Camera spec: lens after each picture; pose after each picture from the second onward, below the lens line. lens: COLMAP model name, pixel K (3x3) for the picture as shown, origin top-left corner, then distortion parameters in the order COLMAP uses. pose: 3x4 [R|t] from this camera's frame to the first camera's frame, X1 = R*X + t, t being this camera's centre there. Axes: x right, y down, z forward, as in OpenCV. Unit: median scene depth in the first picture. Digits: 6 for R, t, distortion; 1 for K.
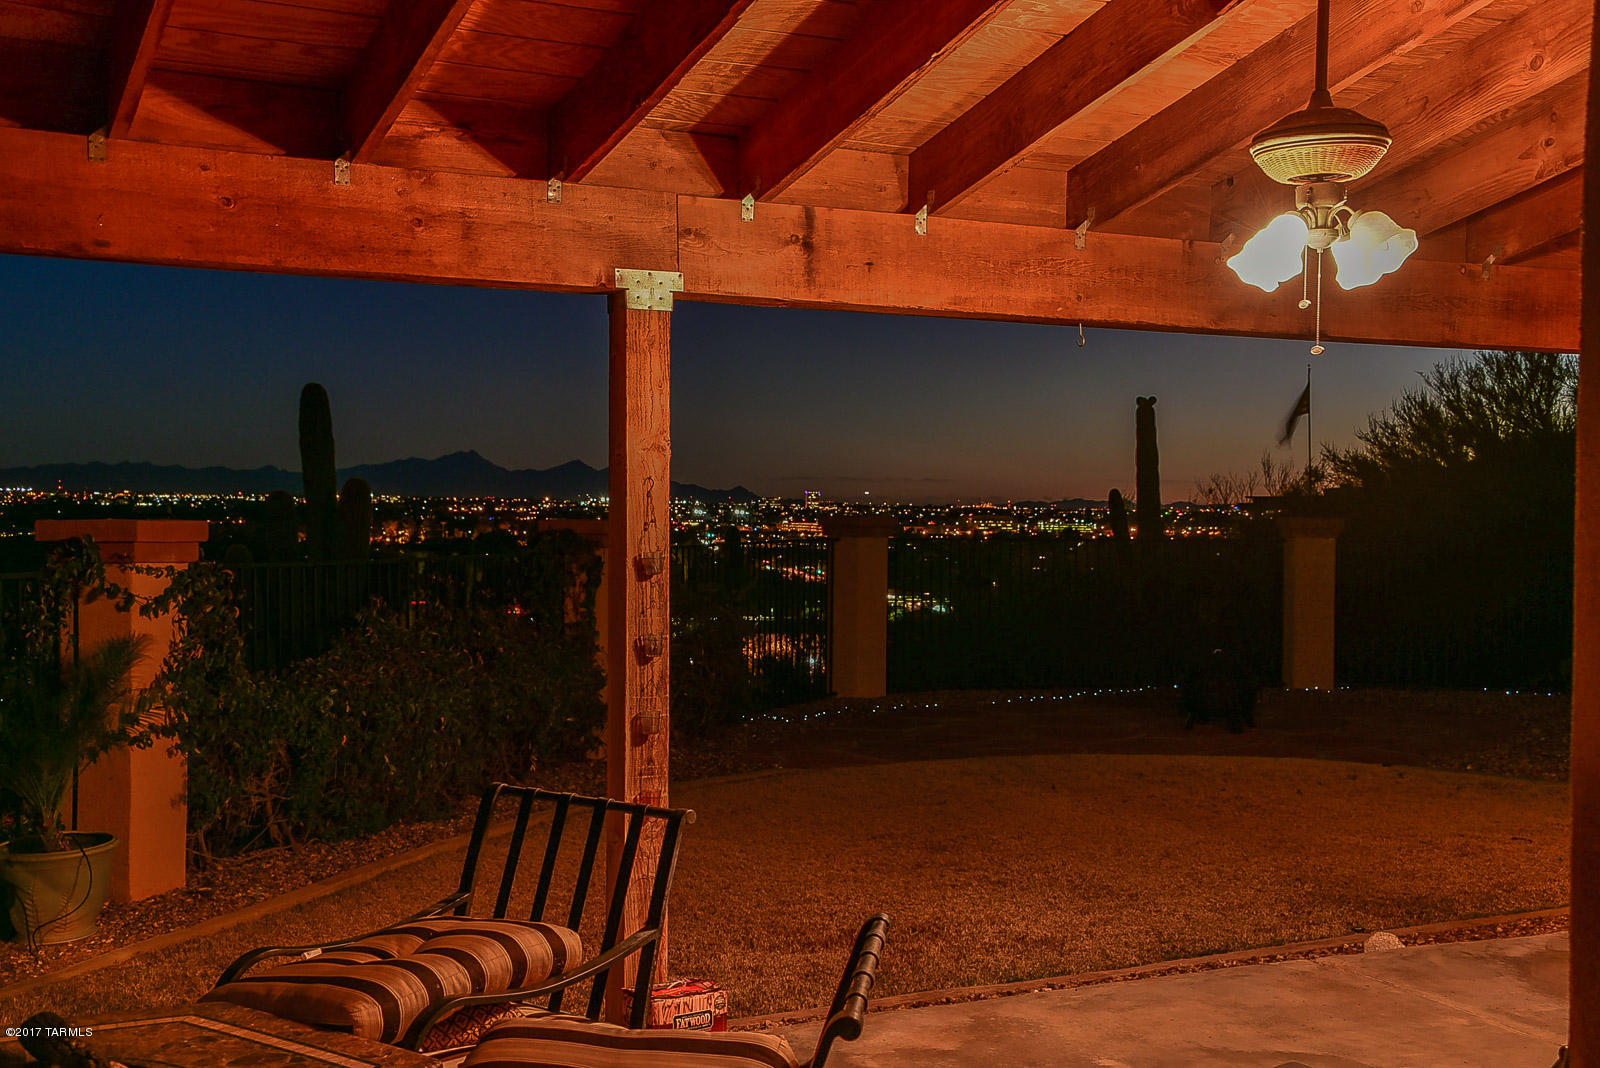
lens RADIAL K [[1891.7, 0, 793.4], [0, 1891.7, 533.6], [0, 0, 1]] dist [0.216966, 0.000000]
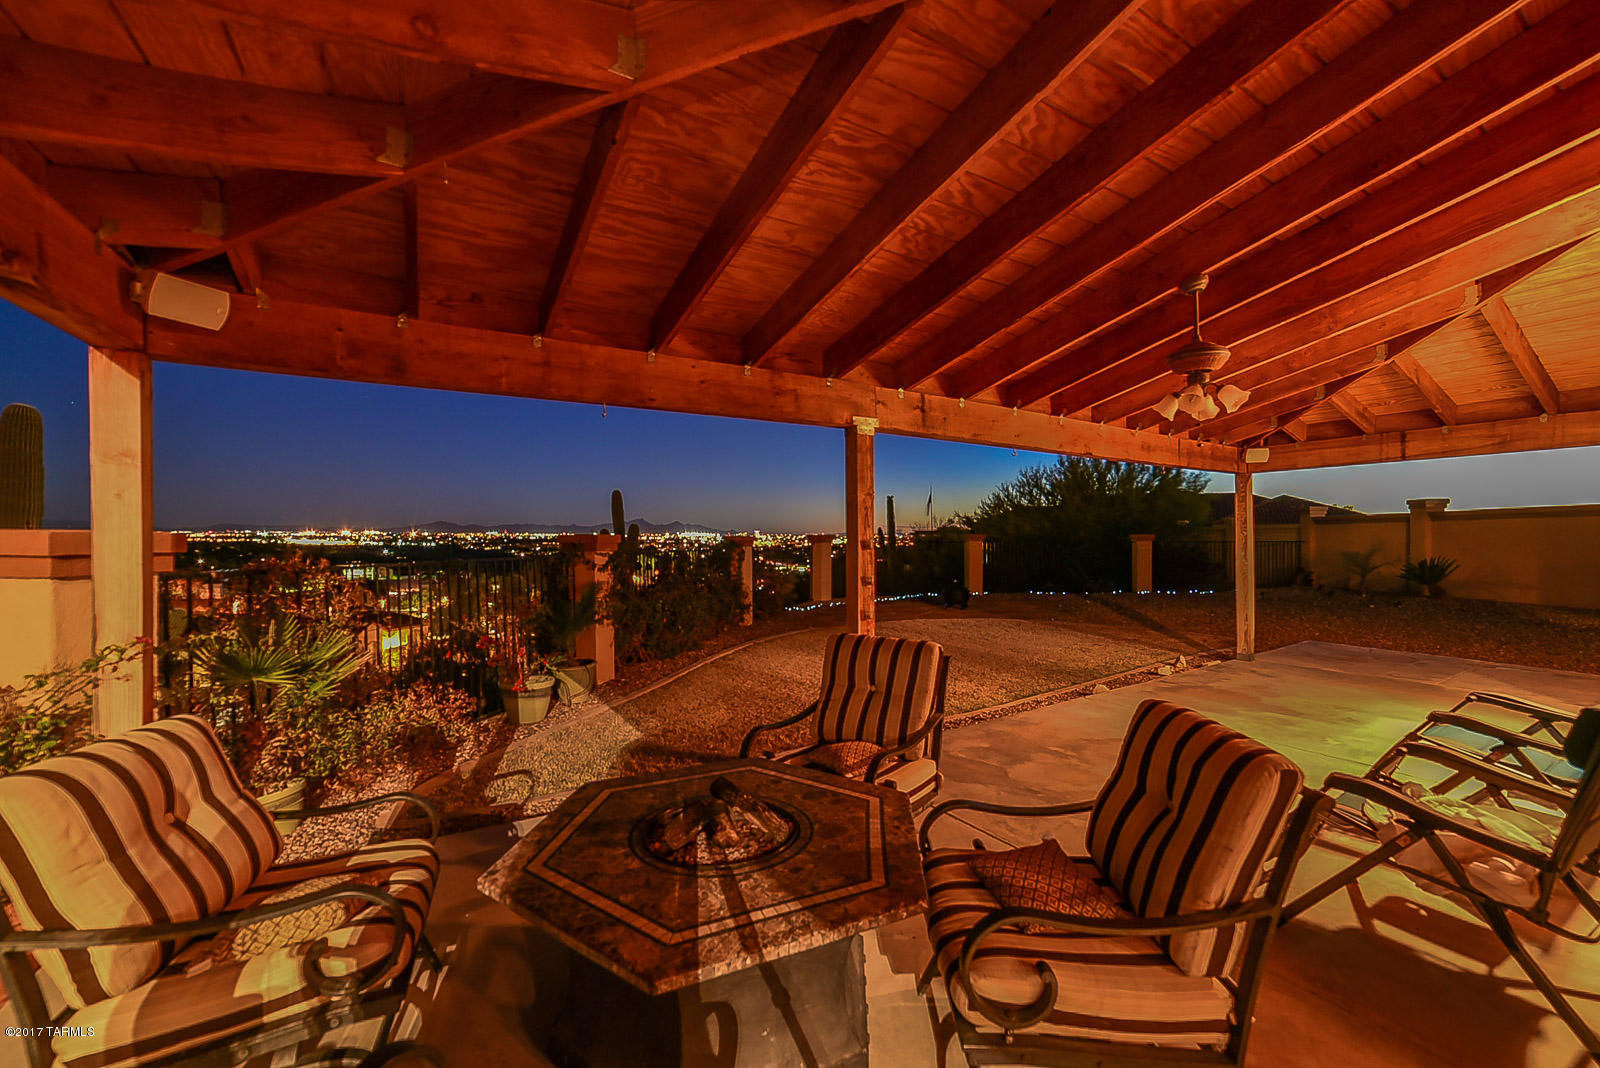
lens RADIAL K [[631.3, 0, 798.5], [0, 631.3, 536.9], [0, 0, 1]] dist [-0.002162, -0.000015]
pose [[0.996661, -0.008539, 0.081207, -0.193635], [0.009644, 0.999866, -0.013229, 0.013529], [-0.081083, 0.013968, 0.996609, 0.216356]]
